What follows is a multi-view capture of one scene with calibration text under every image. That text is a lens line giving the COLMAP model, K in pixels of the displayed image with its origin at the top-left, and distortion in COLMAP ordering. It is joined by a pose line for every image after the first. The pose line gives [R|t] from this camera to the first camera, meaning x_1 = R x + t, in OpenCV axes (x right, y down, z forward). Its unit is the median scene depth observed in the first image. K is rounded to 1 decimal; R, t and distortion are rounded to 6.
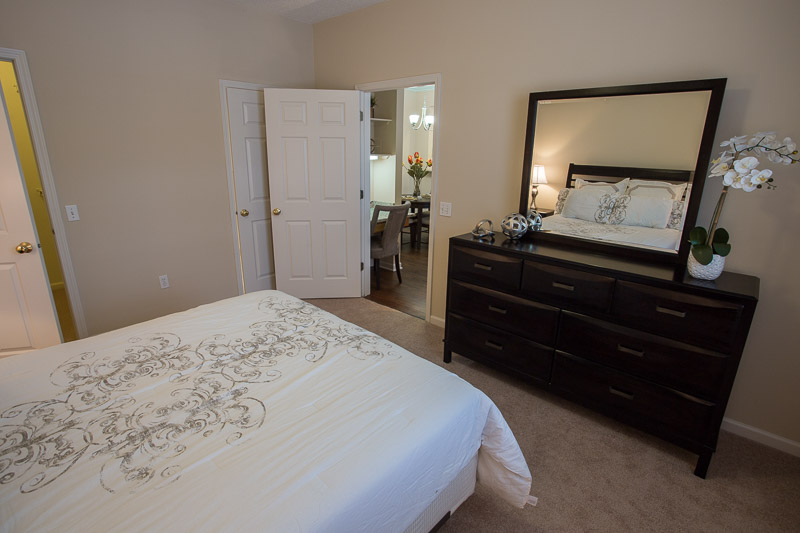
lens RADIAL K [[393.8, 0, 398.6], [0, 393.8, 265.1], [0, 0, 1]] dist [-0.039315, 0.007763]
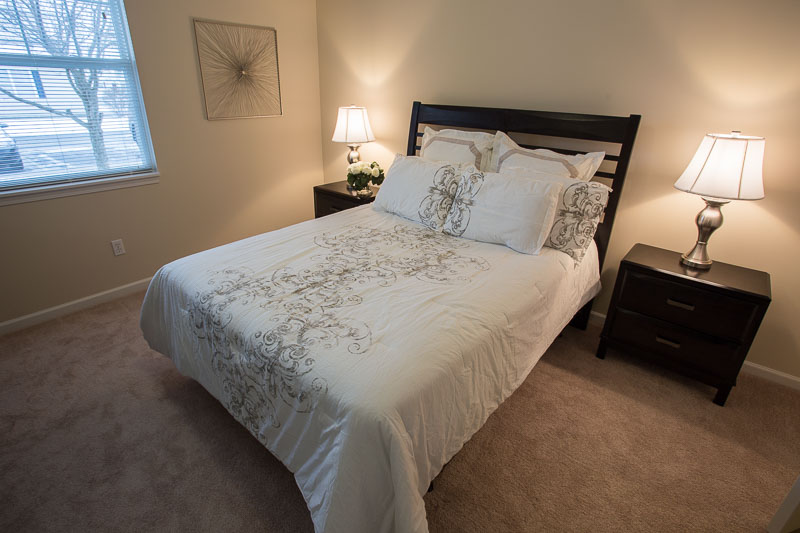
lens RADIAL K [[393.8, 0, 399.8], [0, 393.8, 266.2], [0, 0, 1]] dist [-0.039315, 0.007763]
pose [[-0.998322, -0.009188, -0.057166, -0.479018], [-0.044195, 0.758778, 0.649848, -0.526233], [0.037405, 0.651284, -0.757911, 1.856360]]
